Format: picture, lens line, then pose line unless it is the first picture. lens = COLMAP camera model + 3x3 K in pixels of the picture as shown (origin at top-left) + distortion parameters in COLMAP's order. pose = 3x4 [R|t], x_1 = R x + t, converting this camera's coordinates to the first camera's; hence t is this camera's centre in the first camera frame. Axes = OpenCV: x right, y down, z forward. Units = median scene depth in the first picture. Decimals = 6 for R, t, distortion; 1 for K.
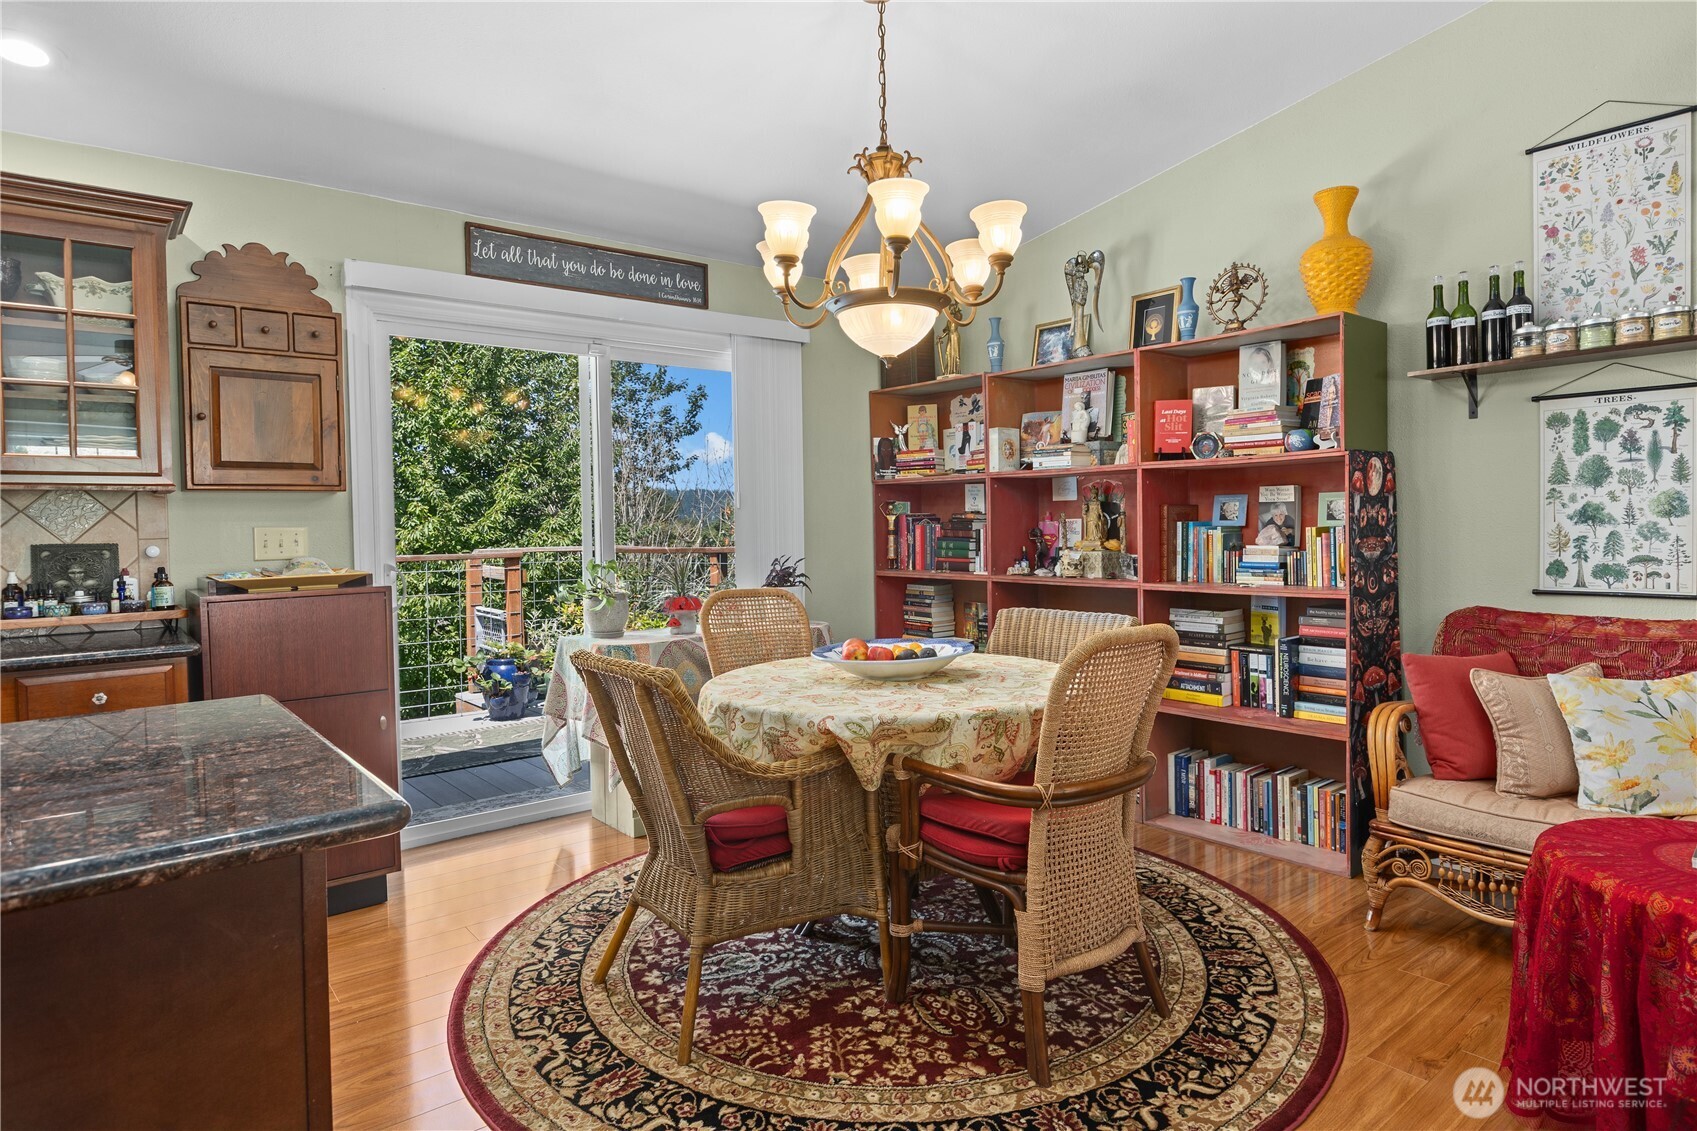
lens RADIAL K [[963.9, 0, 857.2], [0, 963.9, 545.0], [0, 0, 1]] dist [-0.002053, -0.002785]
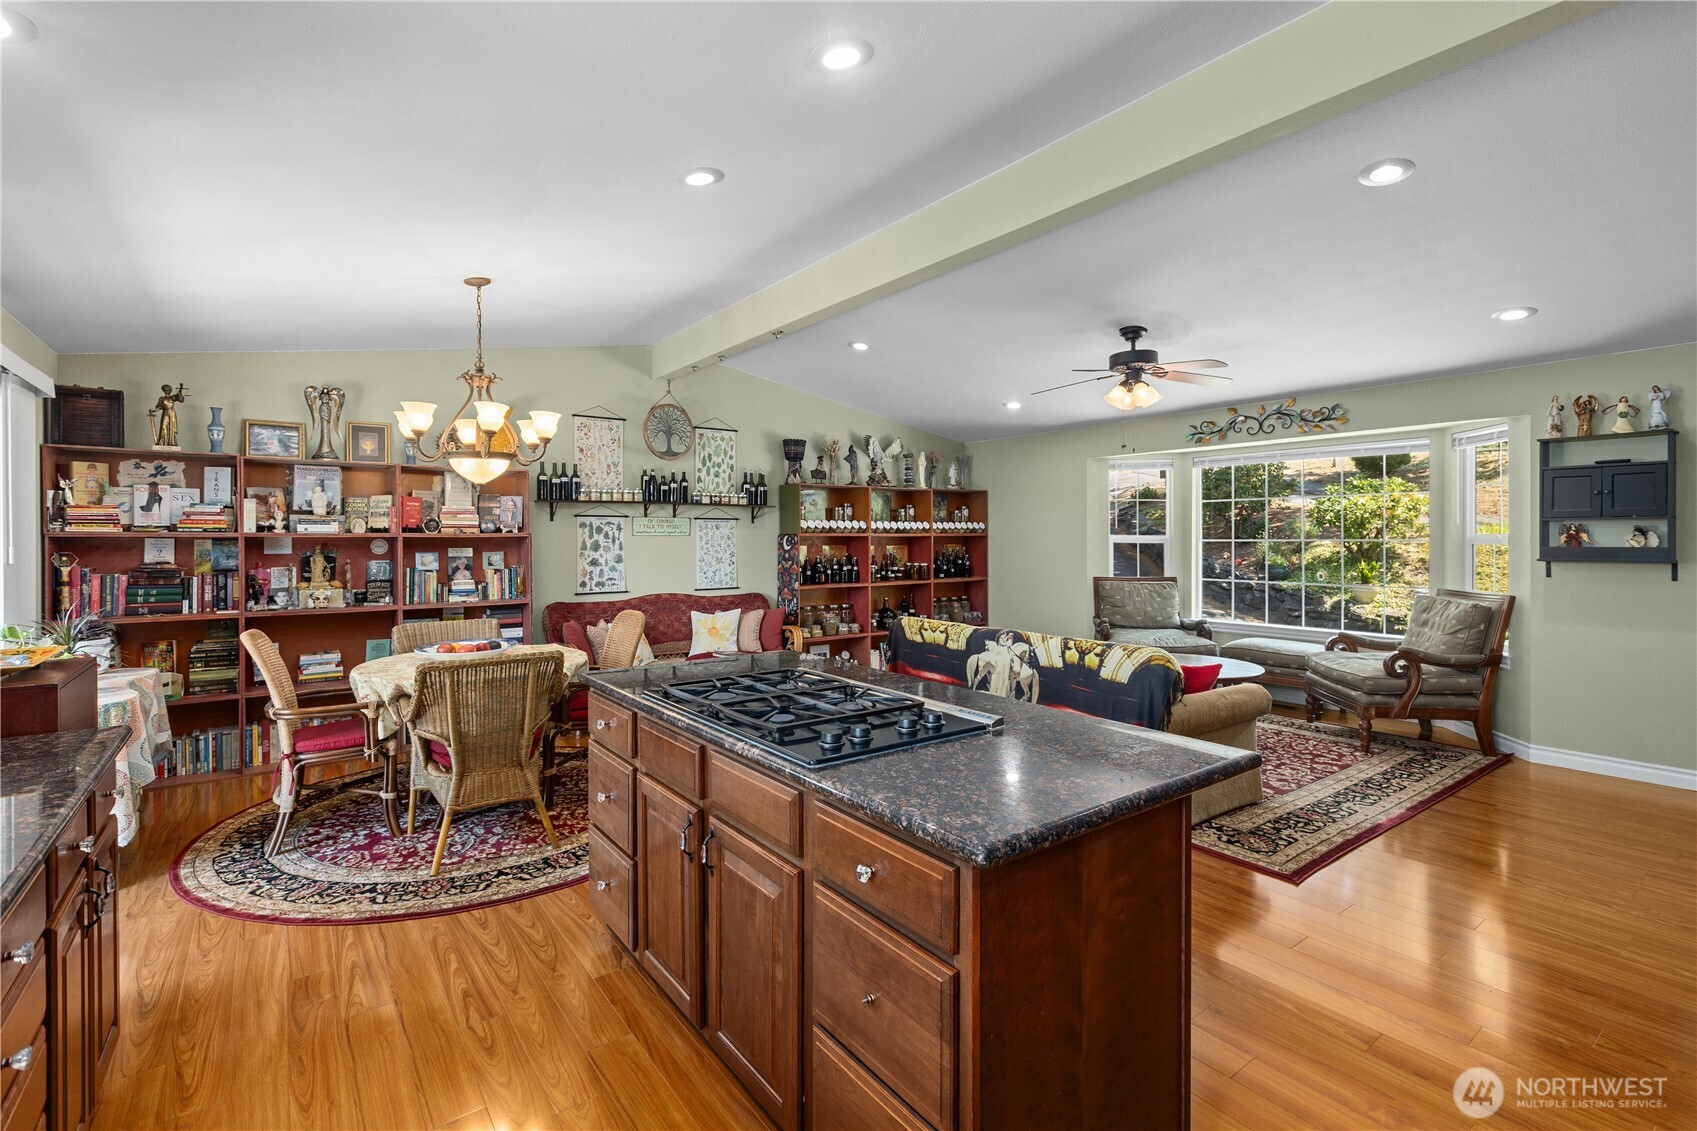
lens RADIAL K [[768.6, 0, 851.3], [0, 768.6, 543.6], [0, 0, 1]] dist [0.001230, -0.000364]
pose [[0.040675, 0.008213, 0.999139, -1.240758], [0.025349, 0.999636, -0.009249, -0.044516], [-0.998851, 0.025703, 0.040452, 0.219449]]
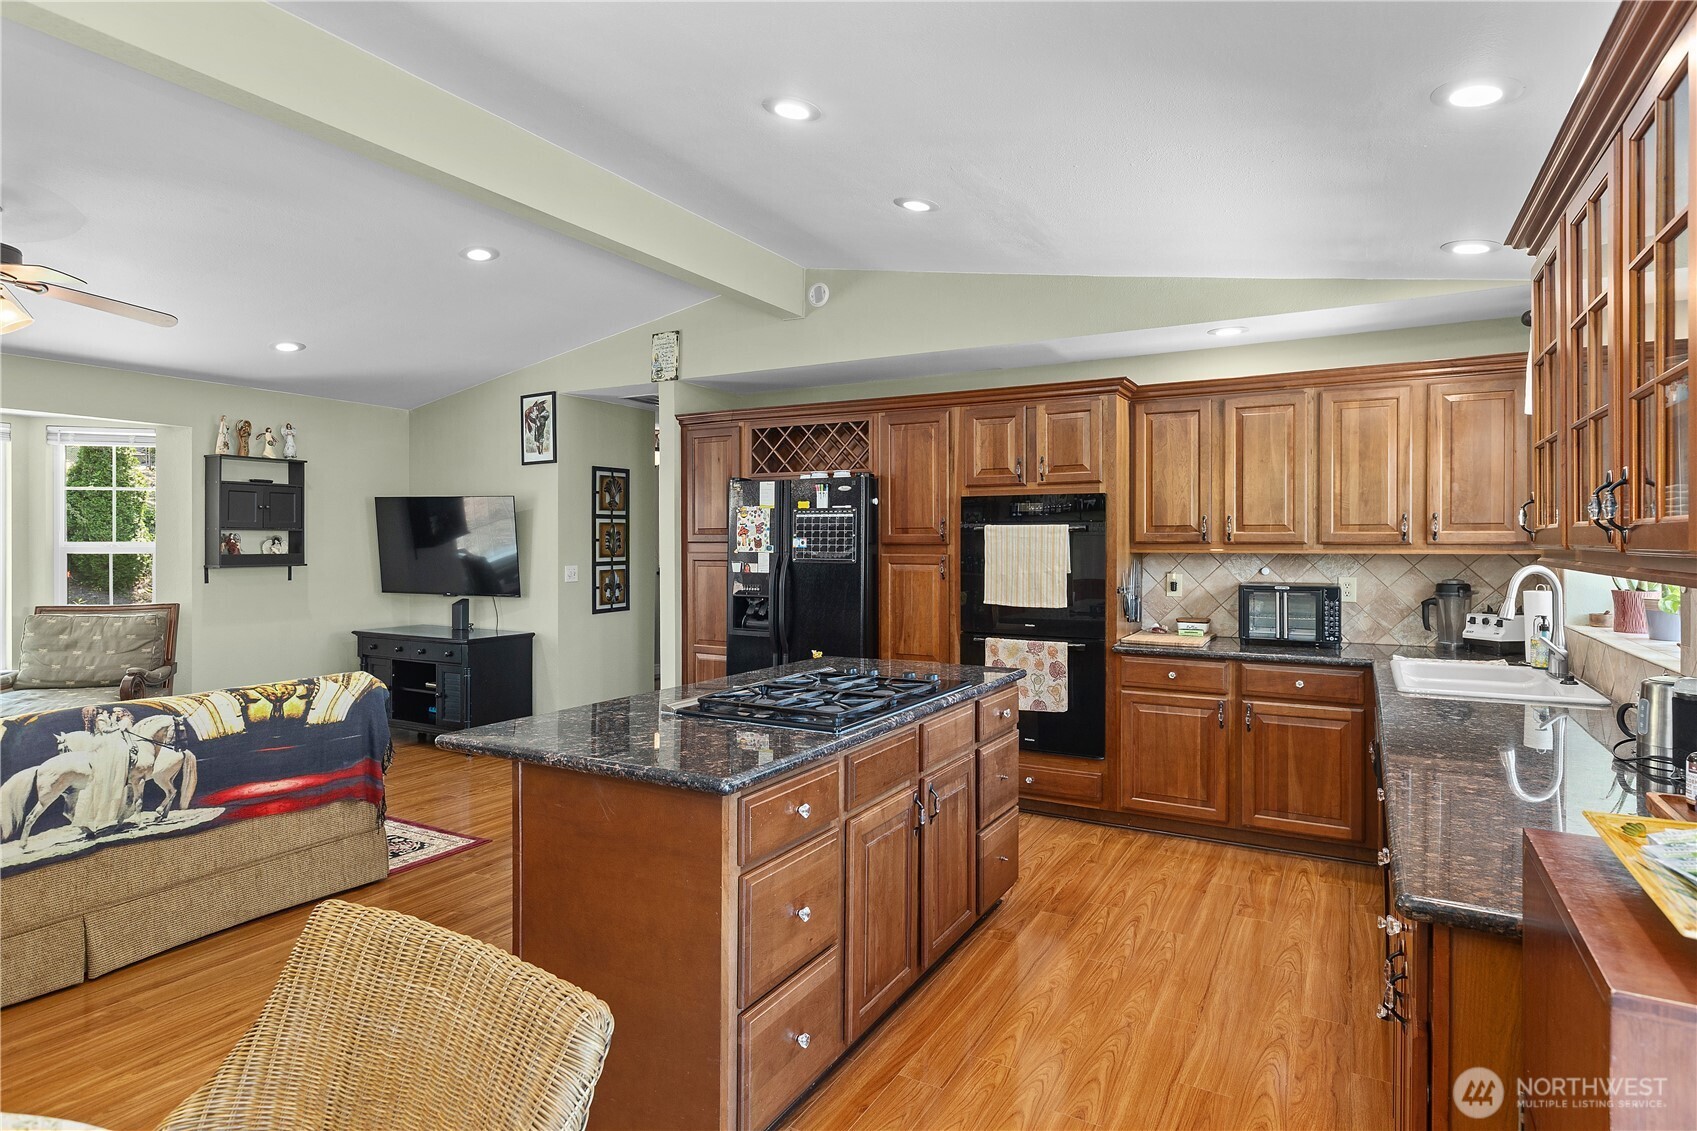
lens RADIAL K [[903.2, 0, 843.1], [0, 903.2, 545.1], [0, 0, 1]] dist [-0.004789, 0.000797]
pose [[-0.933528, 0.016838, -0.358108, -0.215404], [0.006417, 0.999521, 0.030268, -0.086203], [0.358446, 0.025958, -0.933189, 1.167527]]
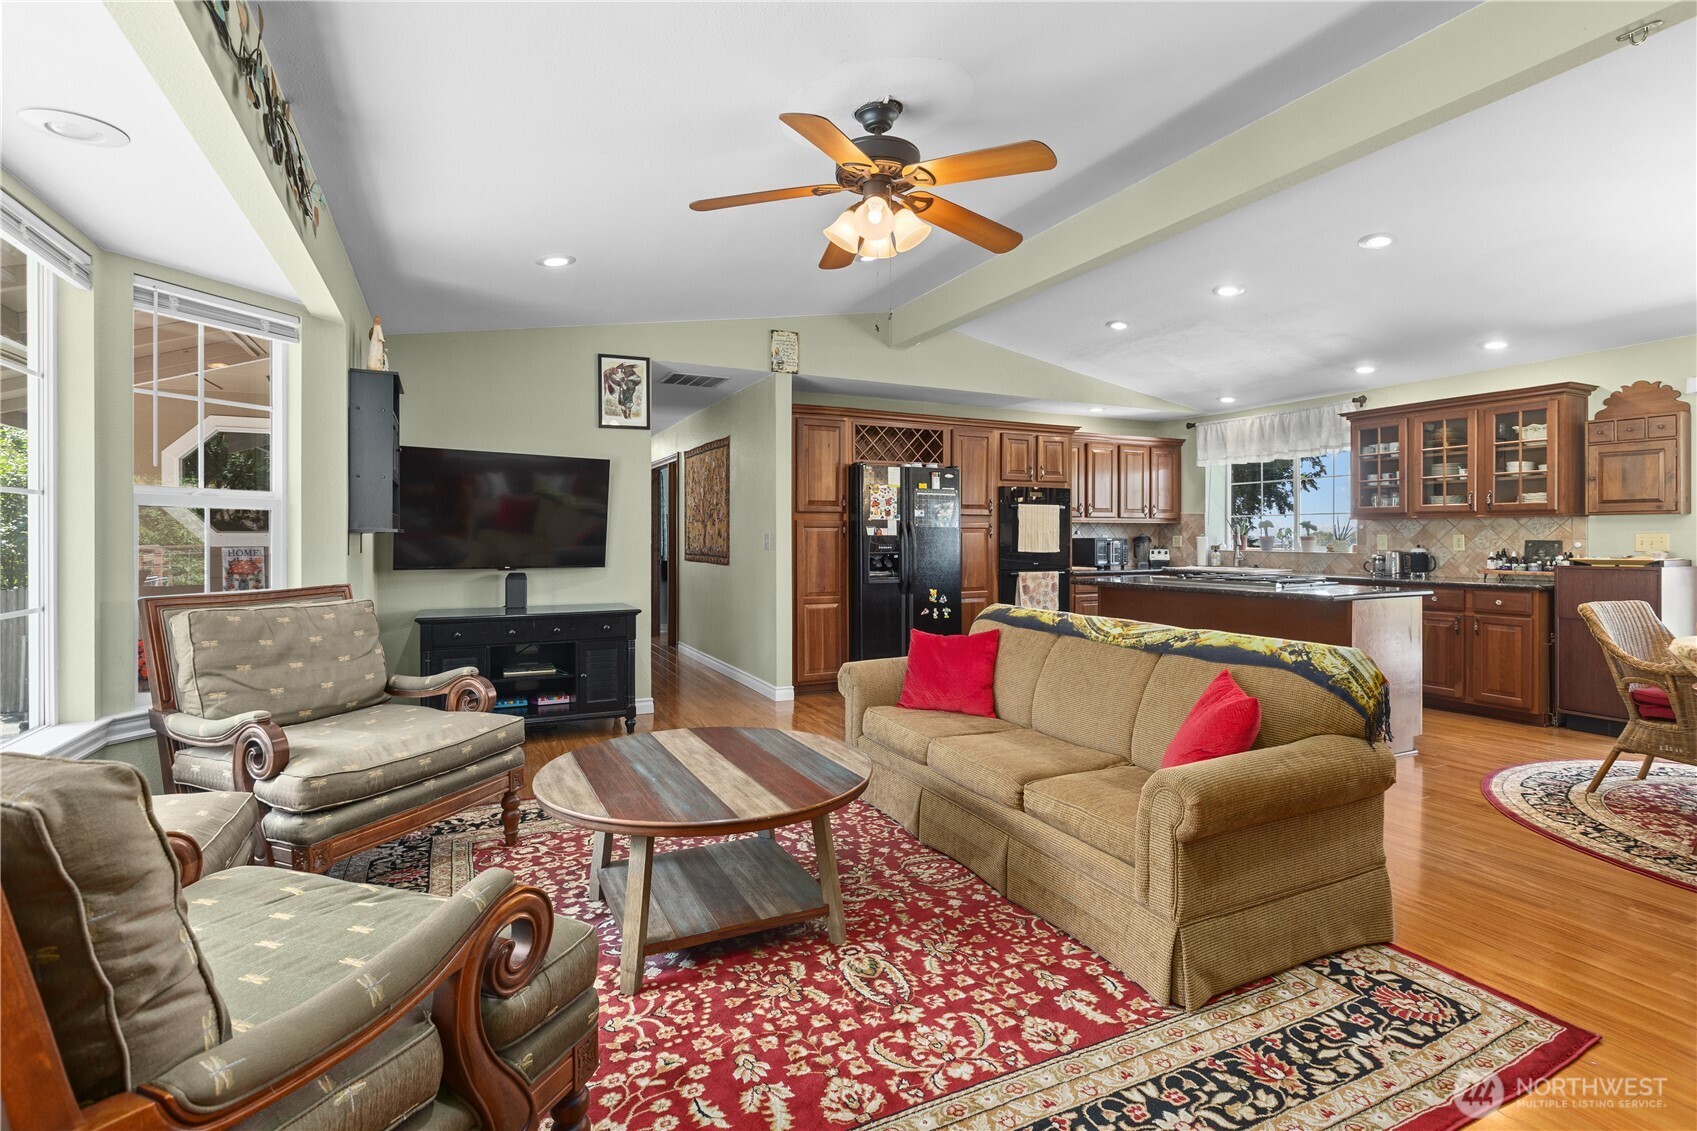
lens RADIAL K [[799.1, 0, 854.9], [0, 799.1, 536.6], [0, 0, 1]] dist [-0.000323, -0.001674]
pose [[-0.228317, 0.017046, -0.973438, 1.328666], [-0.018008, 0.999602, 0.021728, -0.020892], [0.973420, 0.022491, -0.227919, -0.128156]]
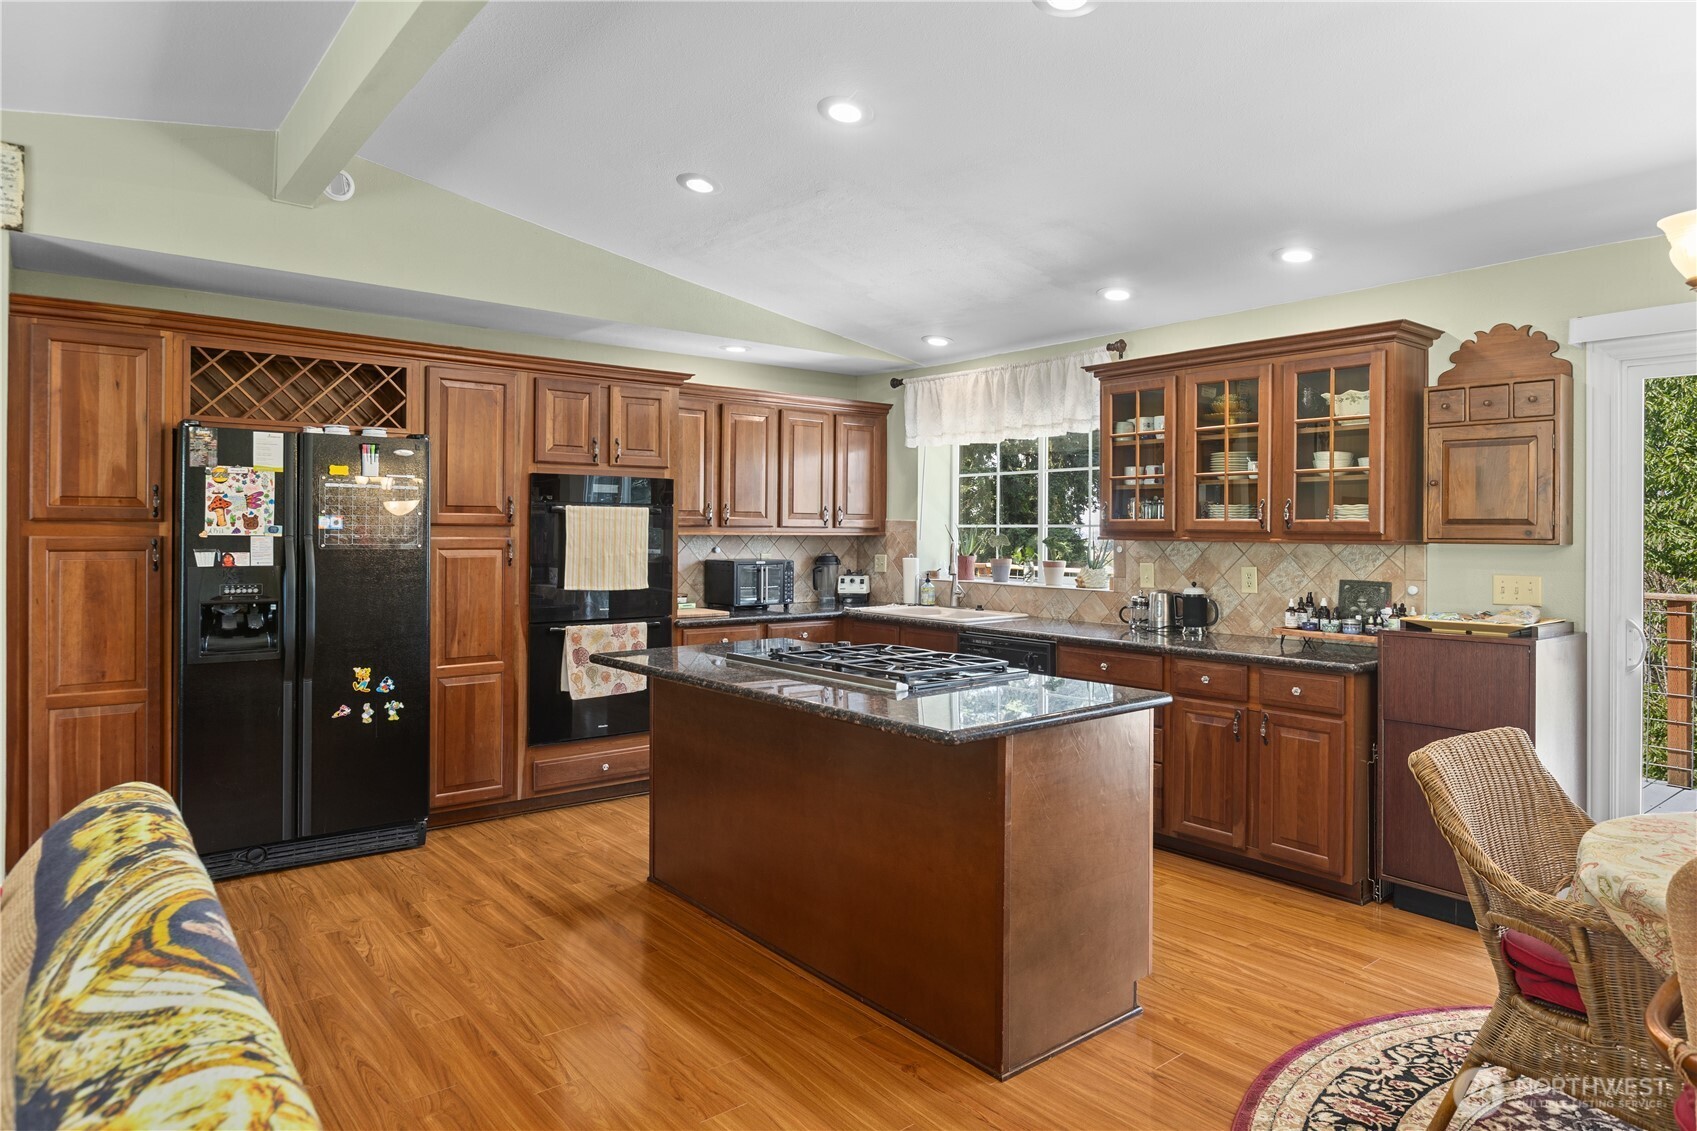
lens RADIAL K [[1007.6, 0, 848.7], [0, 1007.6, 527.7], [0, 0, 1]] dist [-0.002851, 0.000864]
pose [[-0.008584, 0.014449, -0.999859, 0.613711], [-0.030424, 0.999429, 0.014704, -0.074213], [0.999500, 0.030546, -0.008139, 0.272072]]
